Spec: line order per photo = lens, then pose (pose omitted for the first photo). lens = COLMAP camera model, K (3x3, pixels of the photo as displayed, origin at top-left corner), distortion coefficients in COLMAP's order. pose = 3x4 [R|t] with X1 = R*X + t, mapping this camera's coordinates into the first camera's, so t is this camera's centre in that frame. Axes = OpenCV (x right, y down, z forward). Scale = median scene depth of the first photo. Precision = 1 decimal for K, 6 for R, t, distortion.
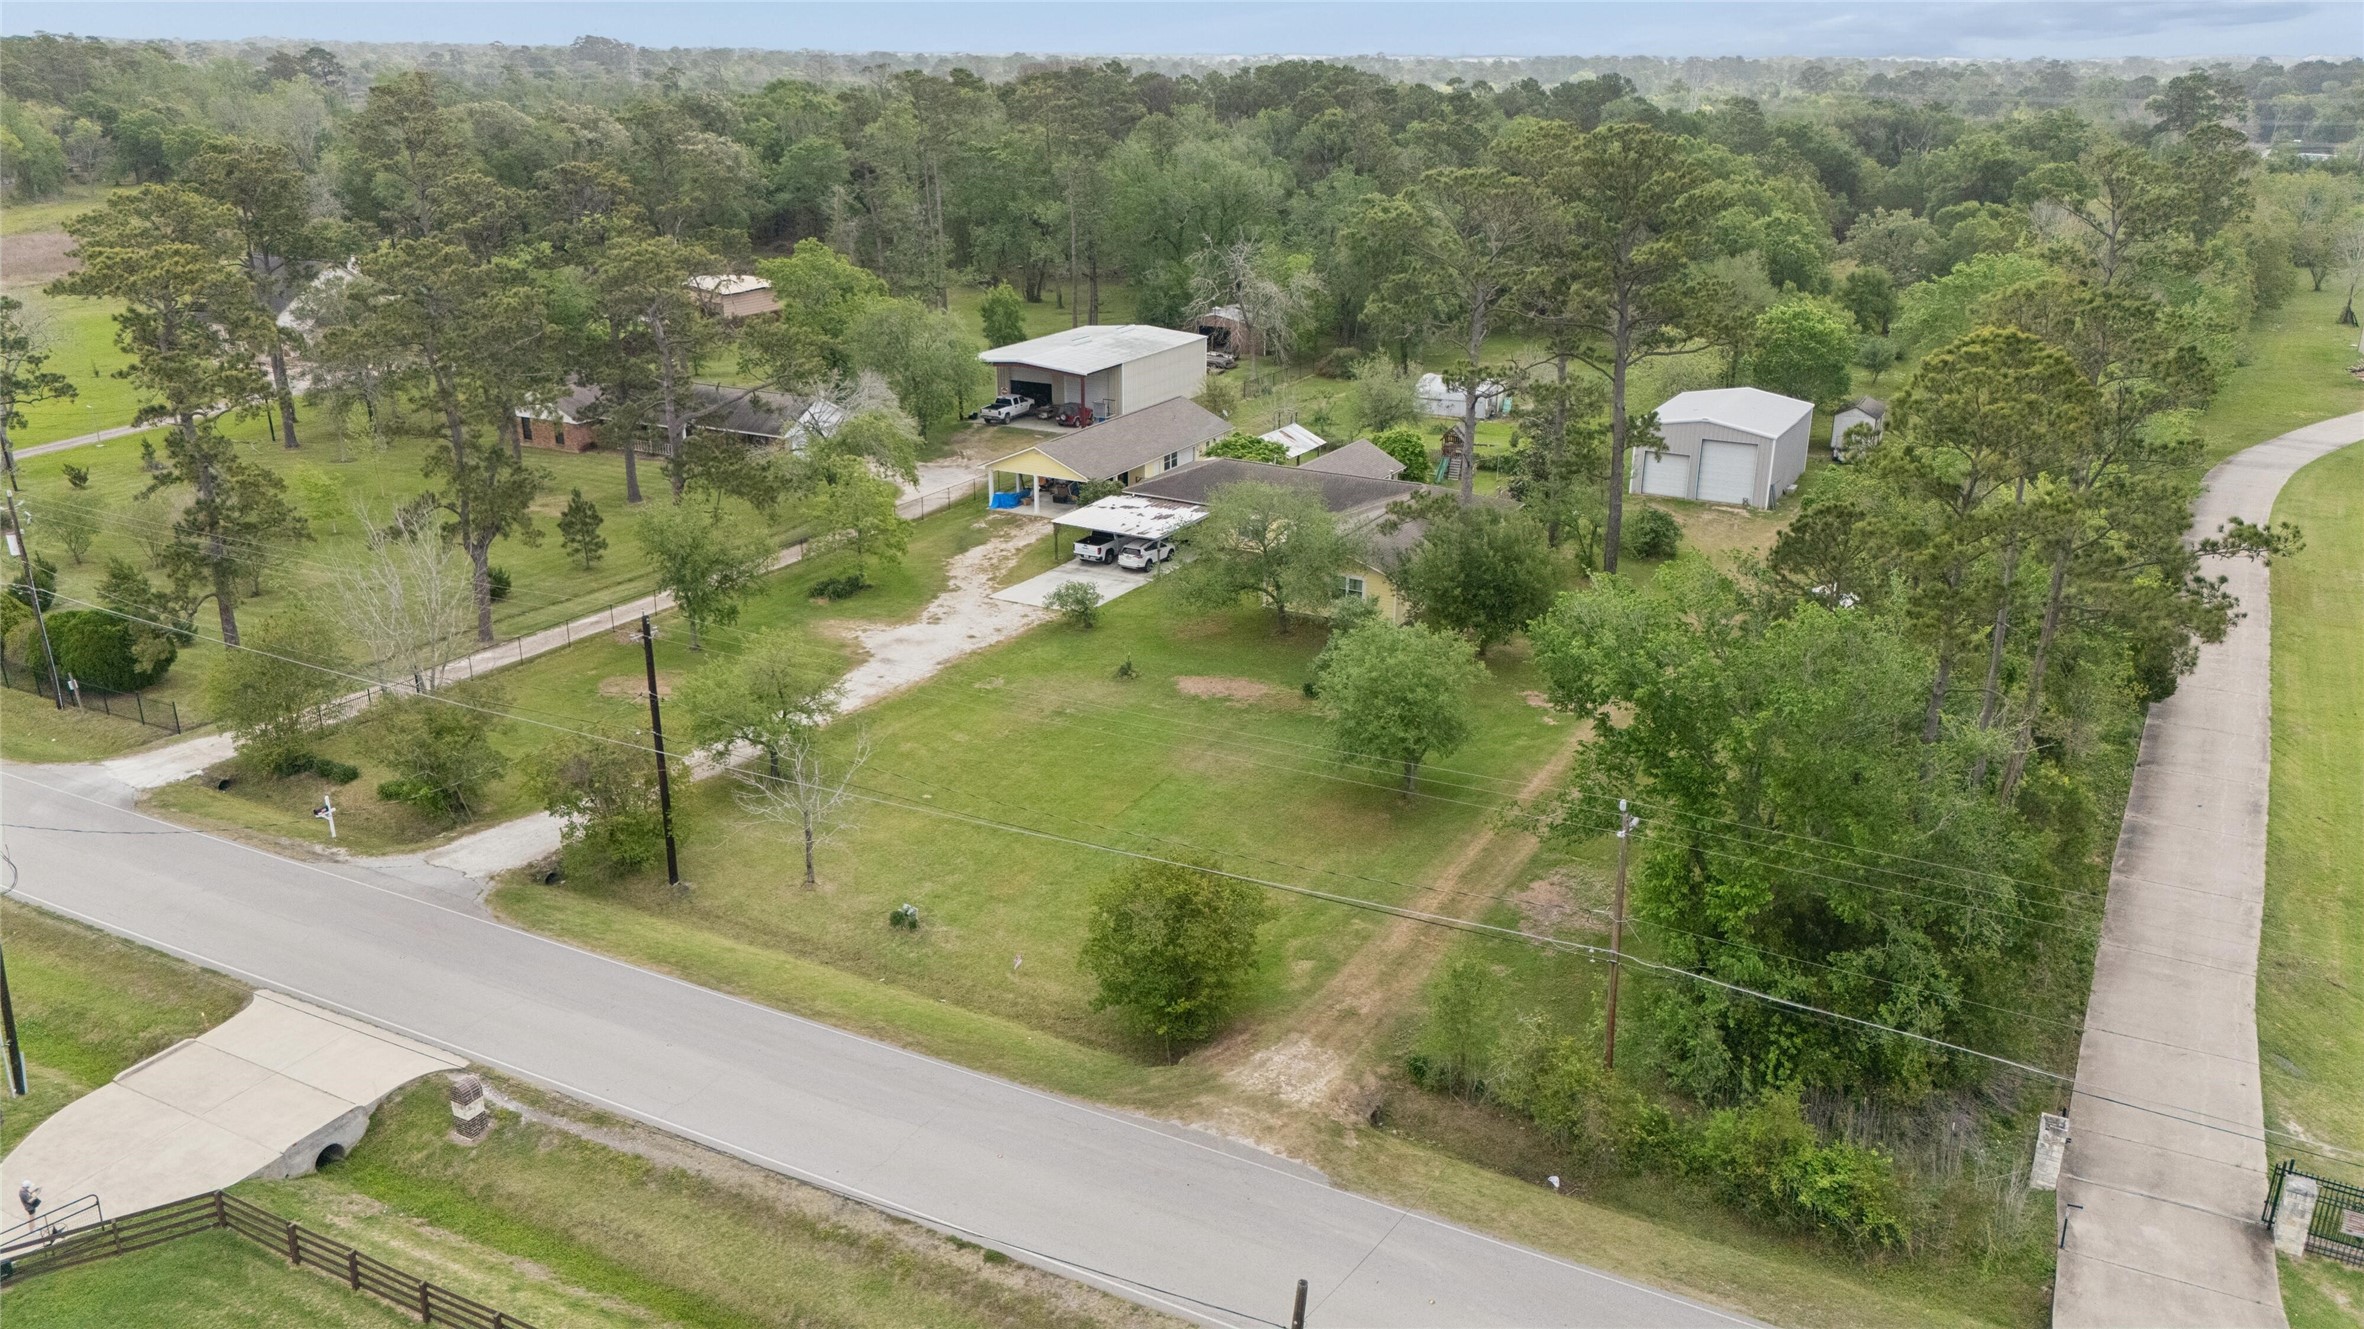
lens RADIAL K [[1711.5, 0, 1190.7], [0, 1711.5, 651.1], [0, 0, 1]] dist [0.082022, -0.061017]
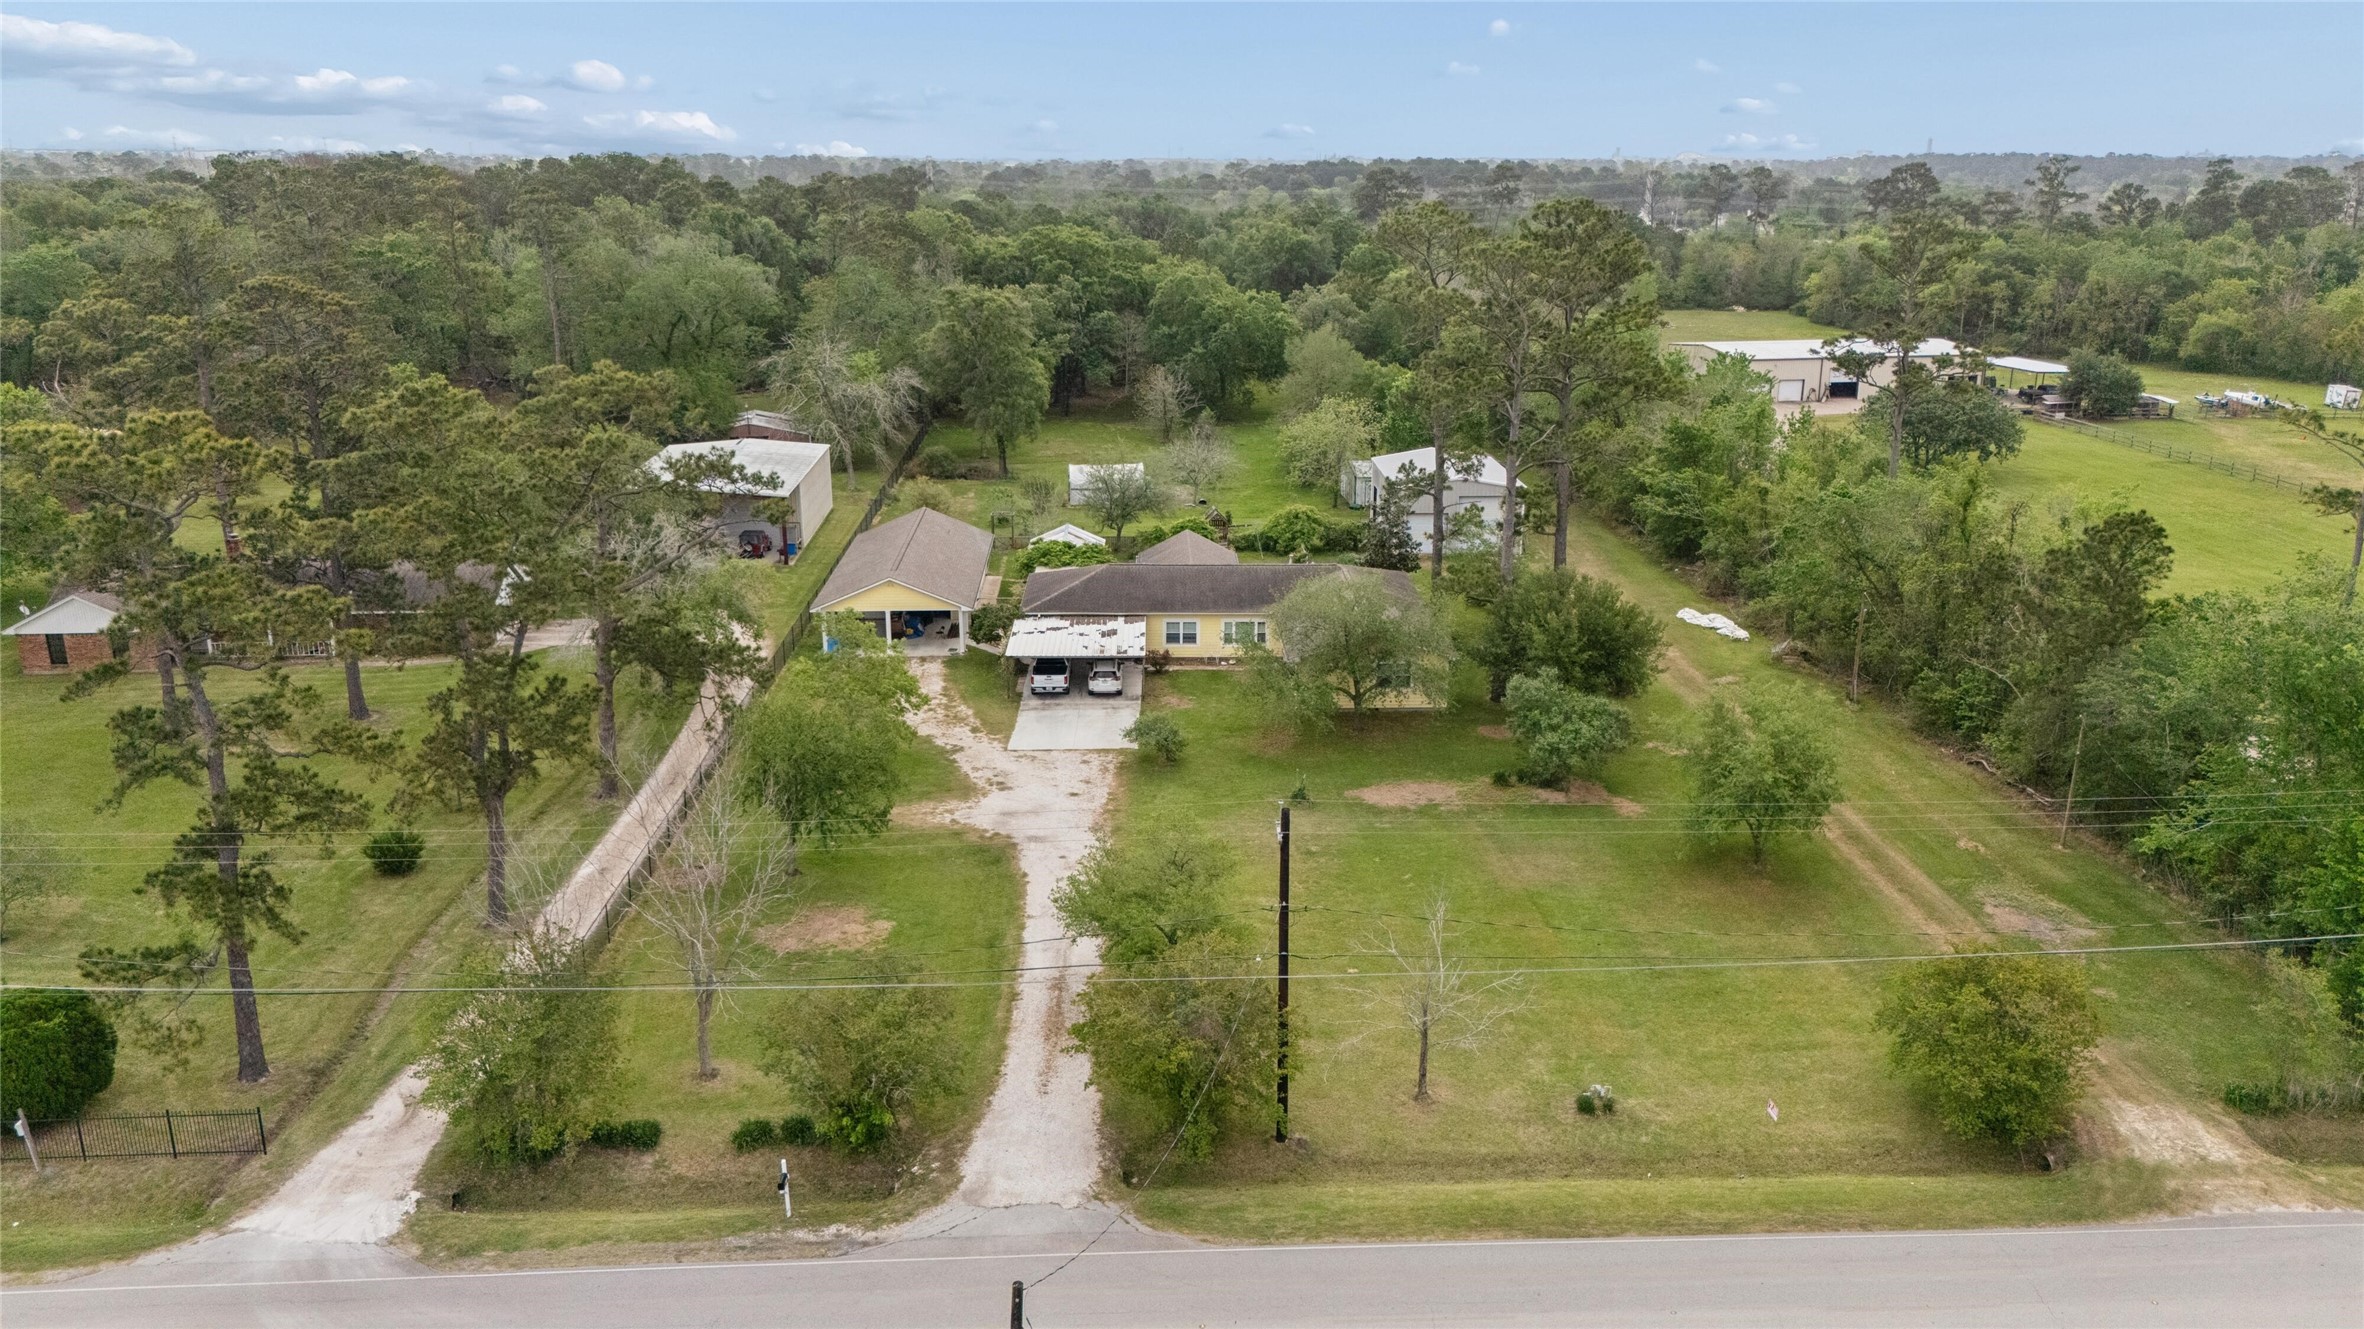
lens RADIAL K [[1711.5, 0, 1190.7], [0, 1711.5, 651.1], [0, 0, 1]] dist [0.082022, -0.061017]
pose [[0.855836, -0.142082, 0.497351, -0.531454], [0.162650, 0.986682, 0.001986, -0.077182], [-0.491009, 0.079195, 0.867547, 0.218893]]
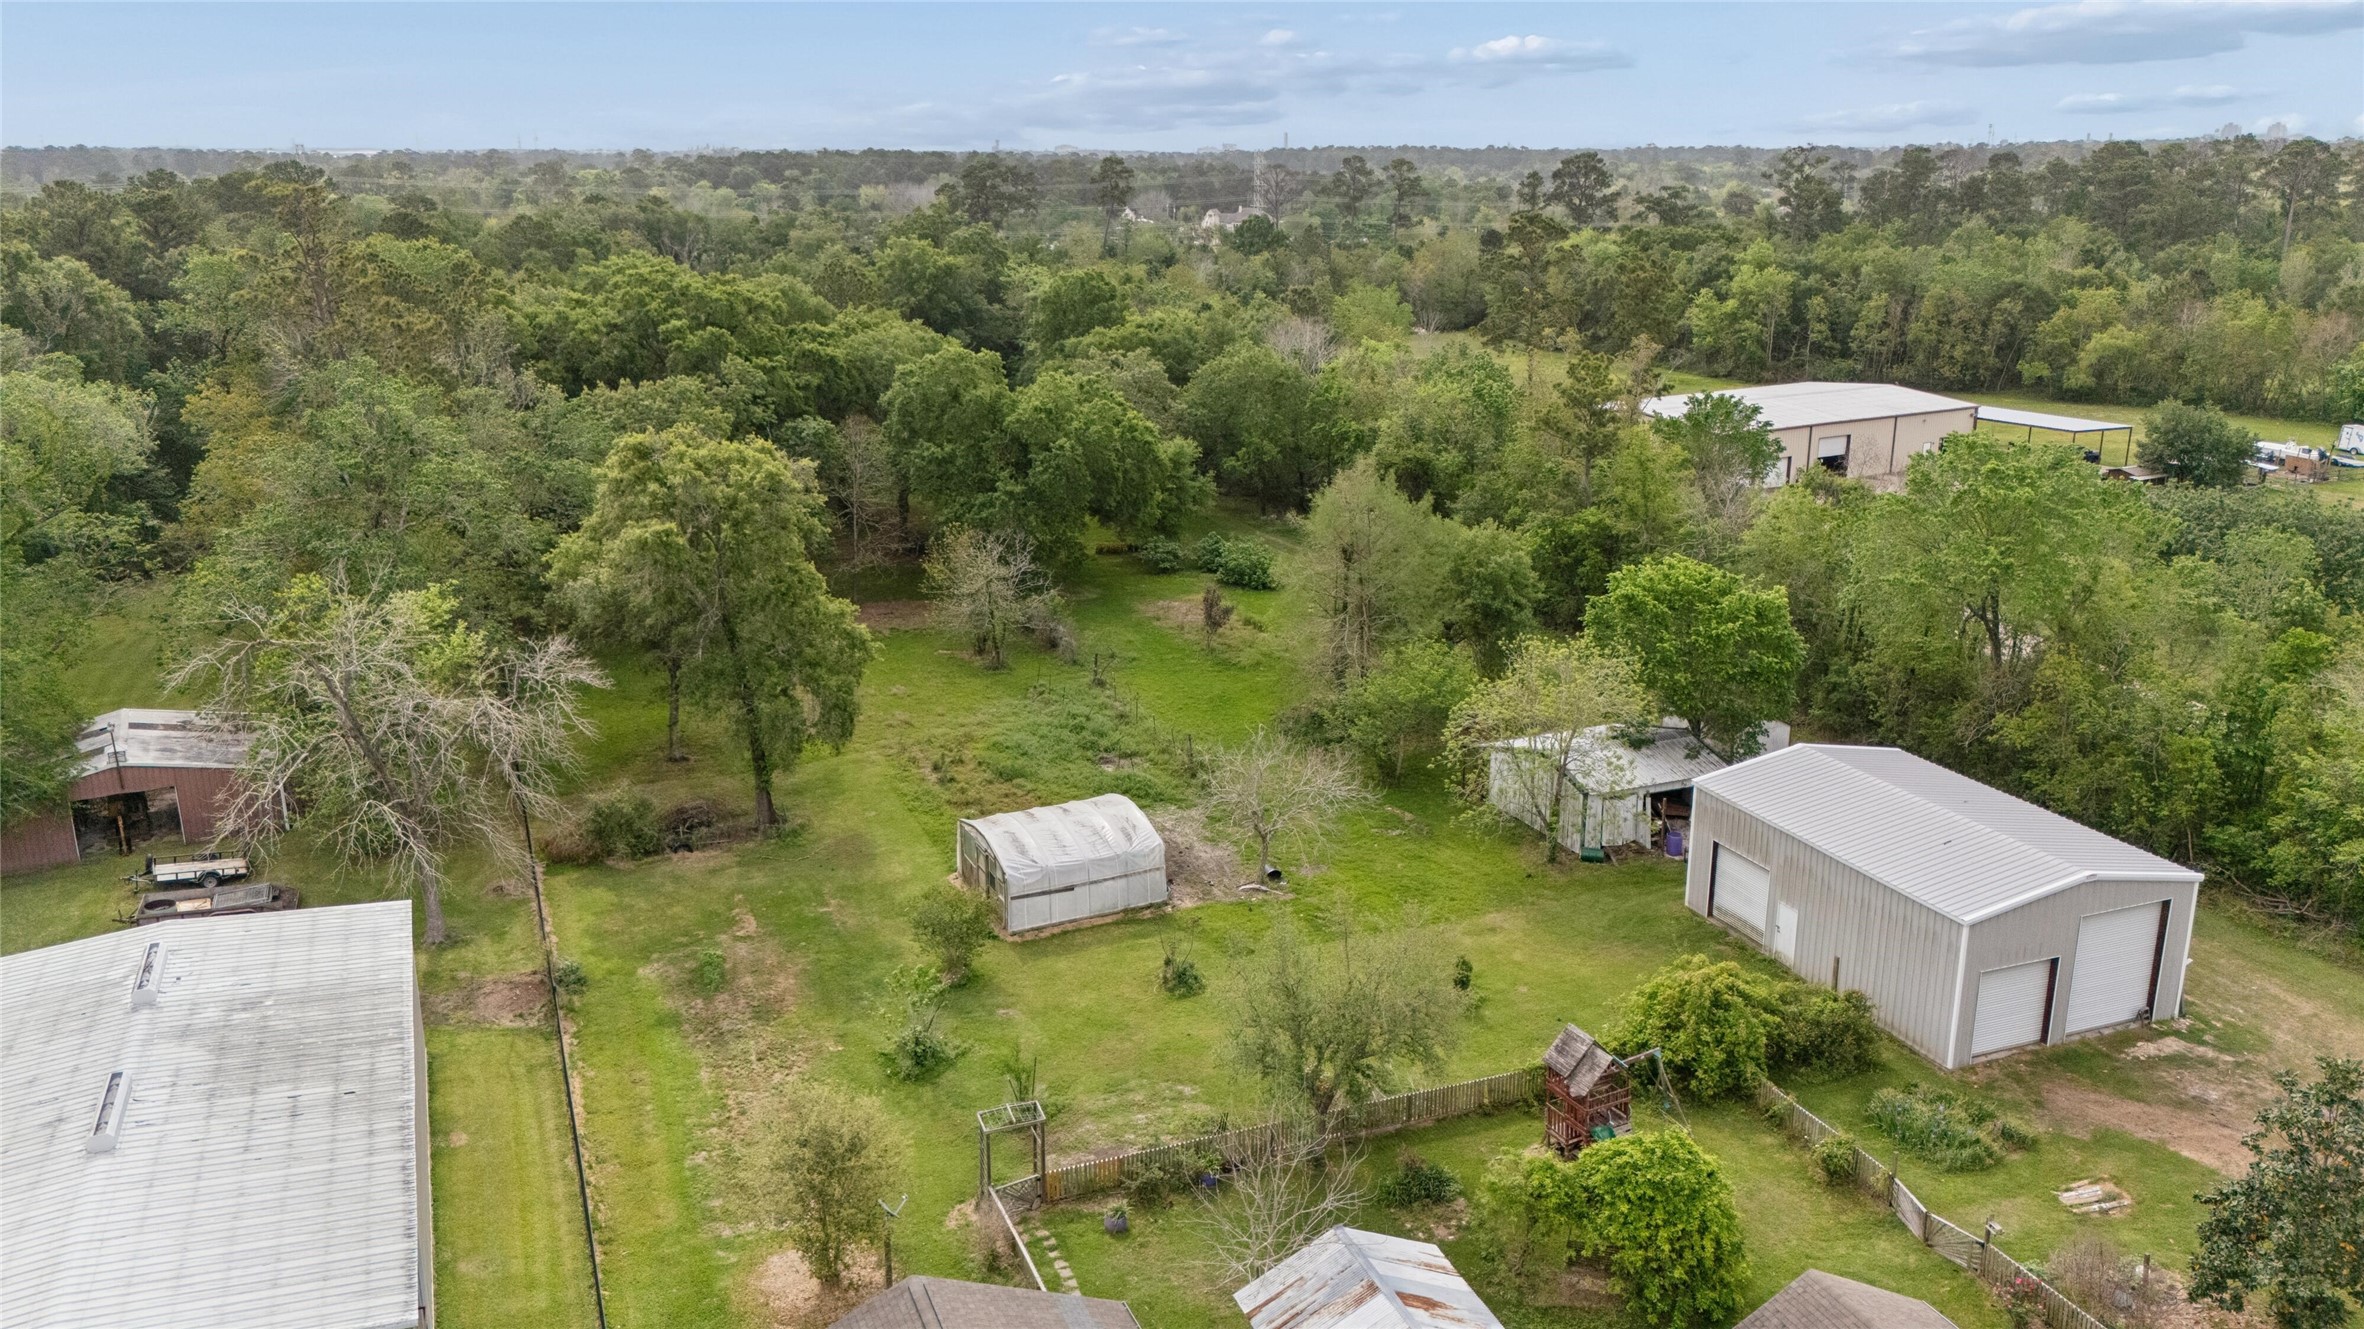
lens RADIAL K [[1711.5, 0, 1190.7], [0, 1711.5, 651.1], [0, 0, 1]] dist [0.082022, -0.061017]
pose [[0.628944, -0.219967, 0.745684, -0.243535], [0.249020, 0.965605, 0.074806, -0.393461], [-0.736491, 0.138642, 0.662088, 1.183891]]
